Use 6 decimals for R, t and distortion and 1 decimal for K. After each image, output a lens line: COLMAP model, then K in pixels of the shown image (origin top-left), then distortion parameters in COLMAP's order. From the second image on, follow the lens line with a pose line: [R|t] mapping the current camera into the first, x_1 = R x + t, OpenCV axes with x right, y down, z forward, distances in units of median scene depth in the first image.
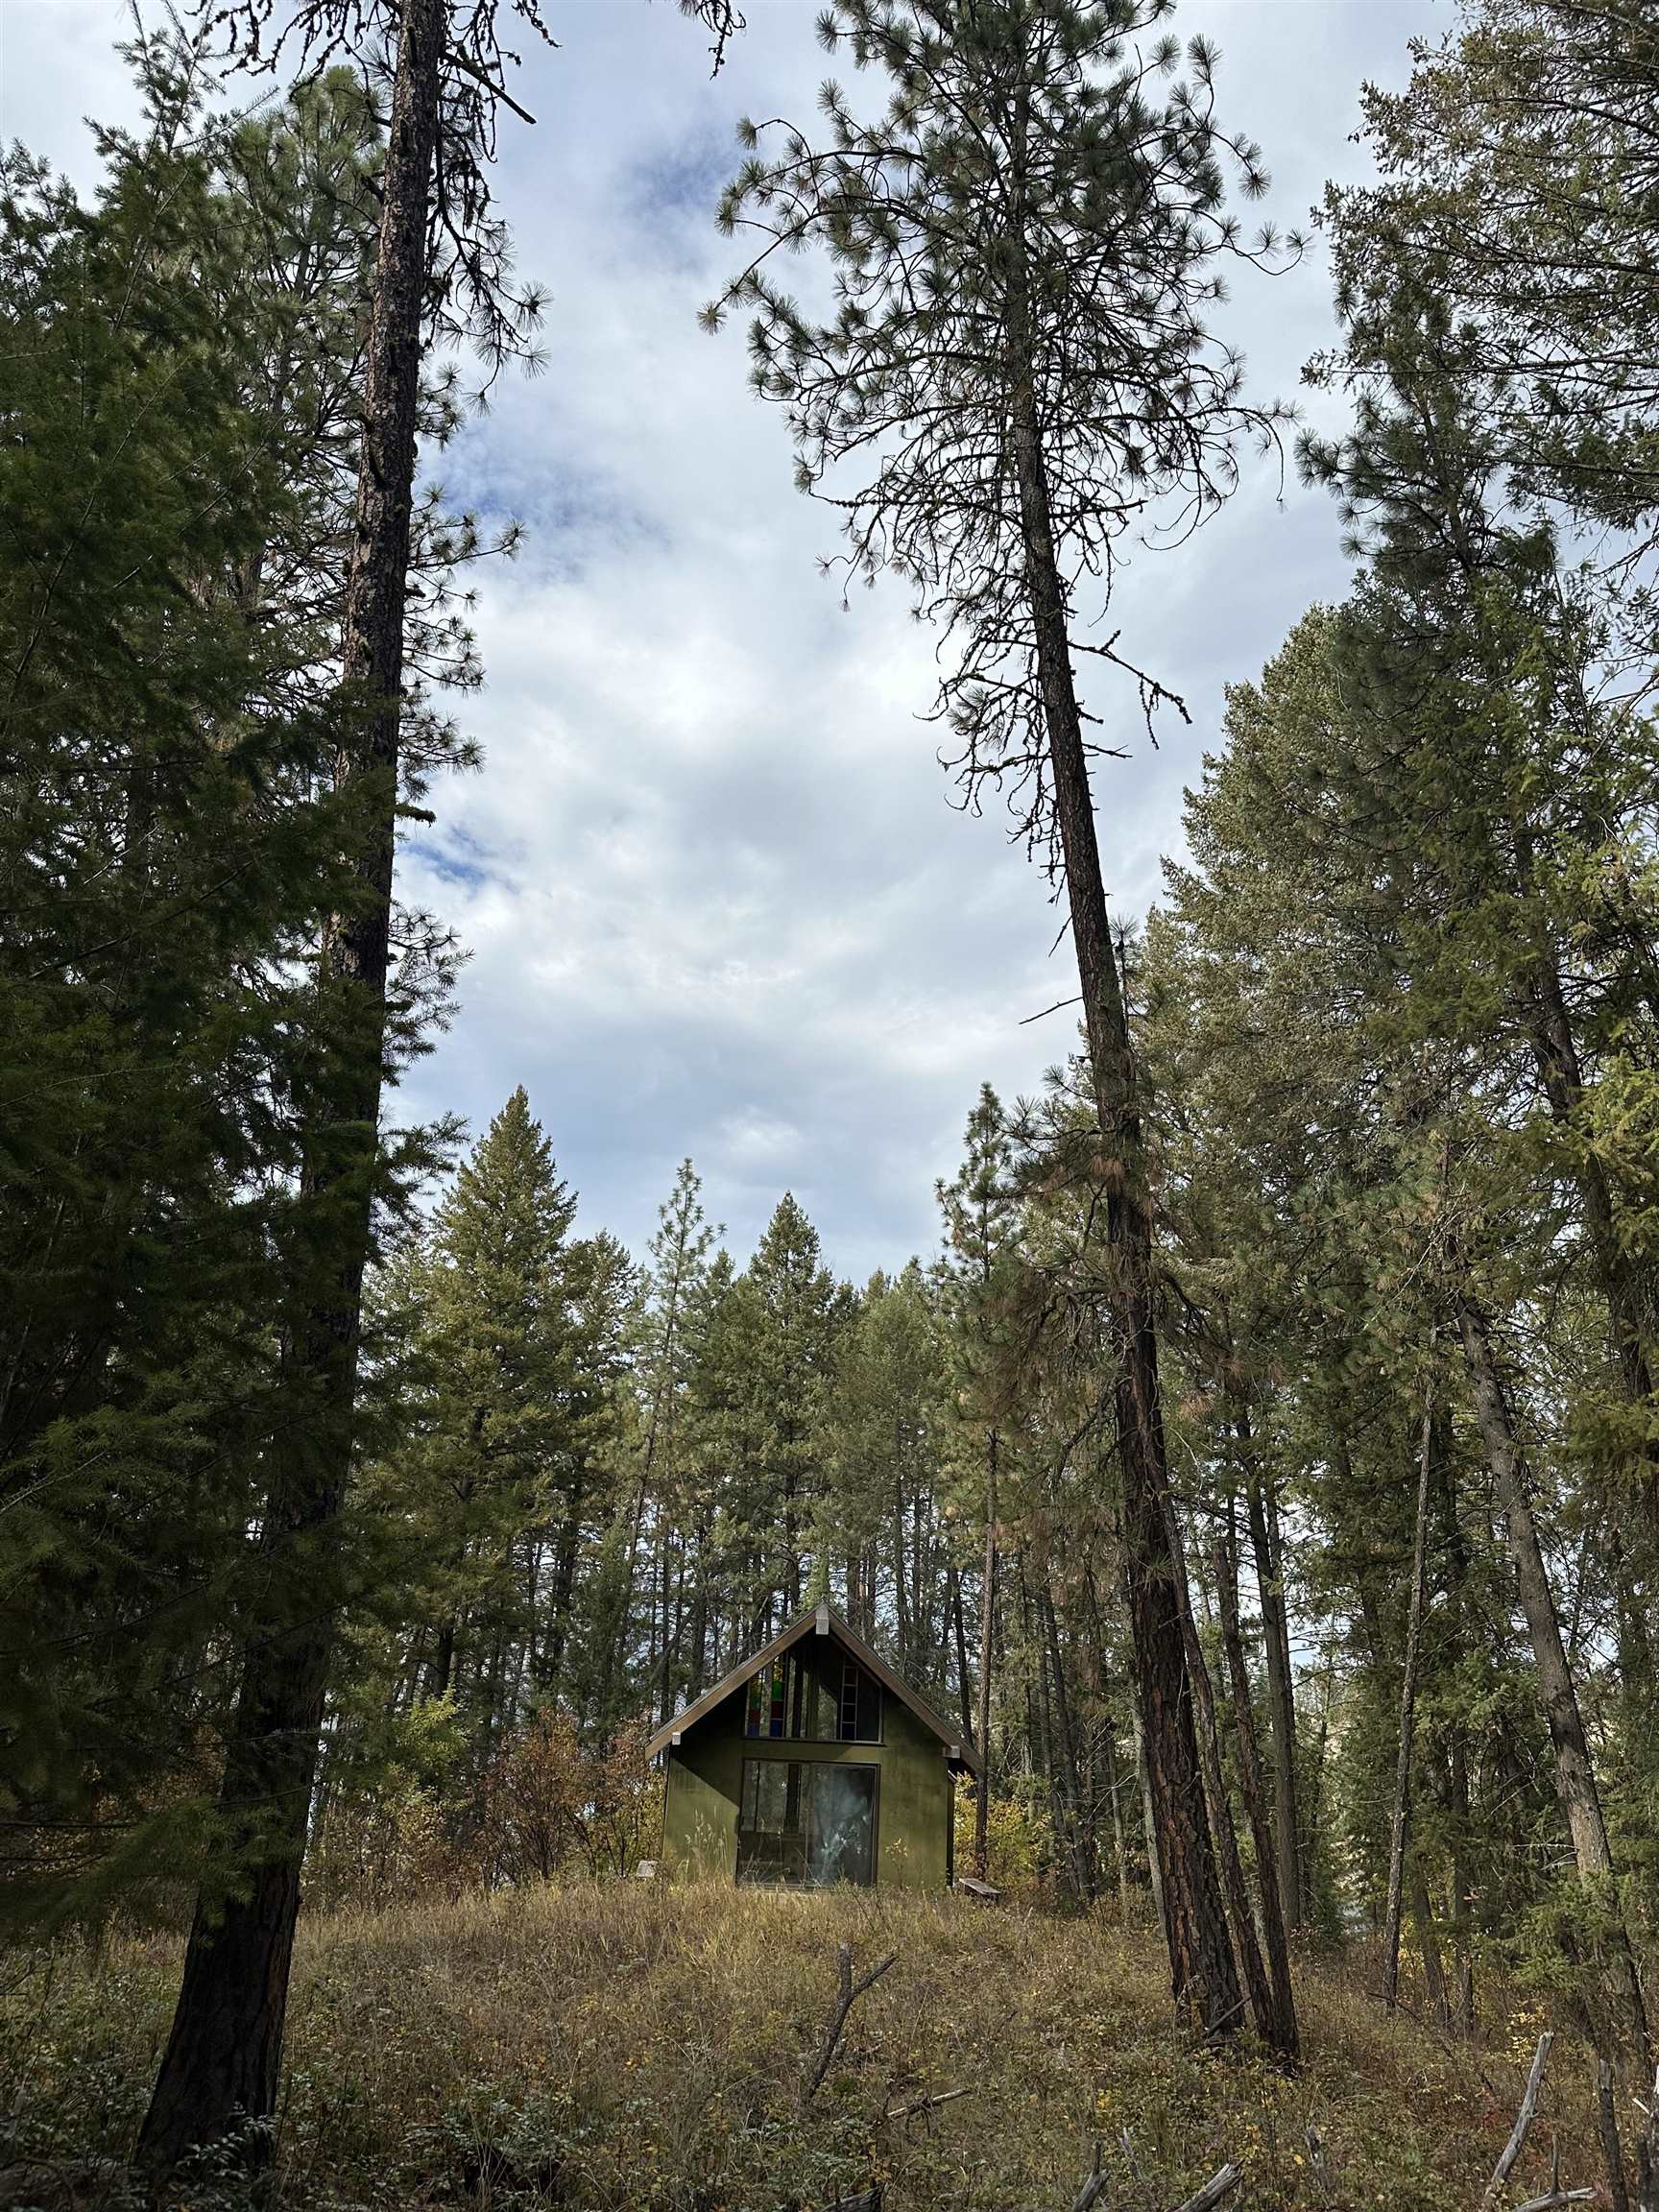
lens RADIAL K [[1519.1, 0, 826.0], [0, 1519.1, 1113.3], [0, 0, 1]] dist [0.181510, -0.304408]
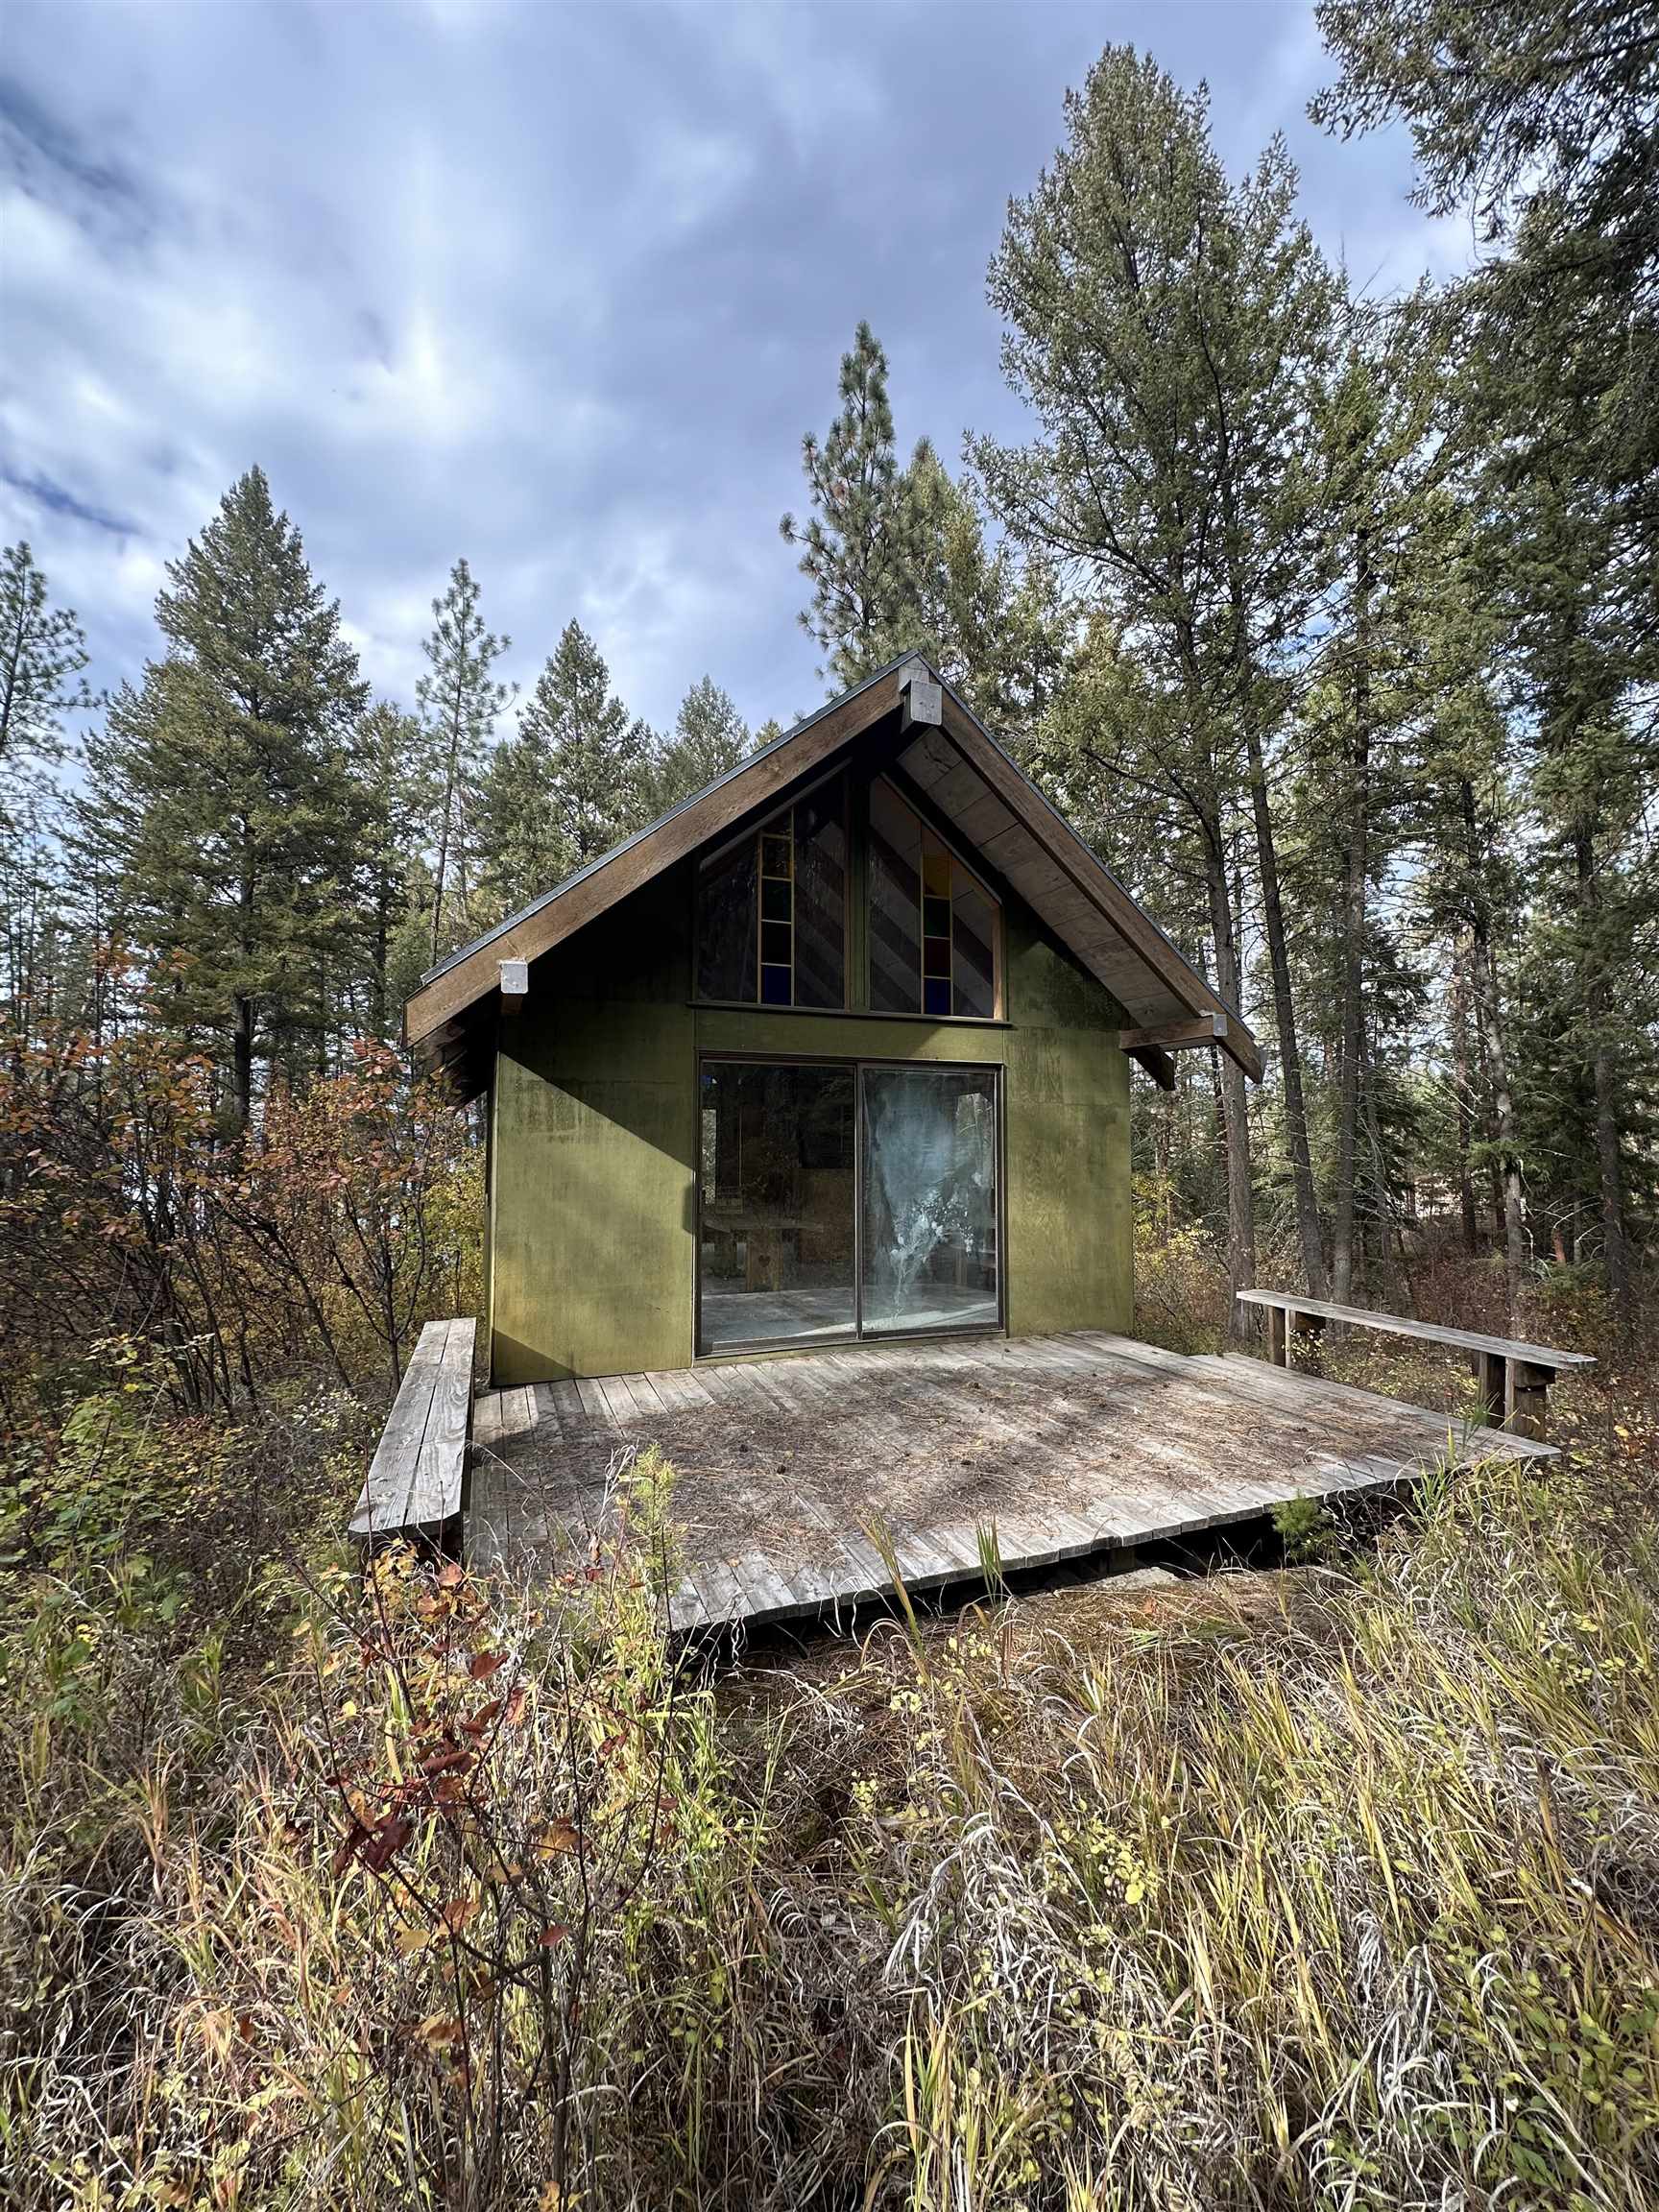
lens RADIAL K [[882.9, 0, 830.5], [0, 882.9, 1104.3], [0, 0, 1]] dist [-0.003168, 0.000242]
pose [[0.959097, -0.029380, 0.281548, -0.031695], [-0.067724, 0.941901, 0.328993, 0.131945], [-0.274856, -0.334604, 0.901385, 0.295836]]
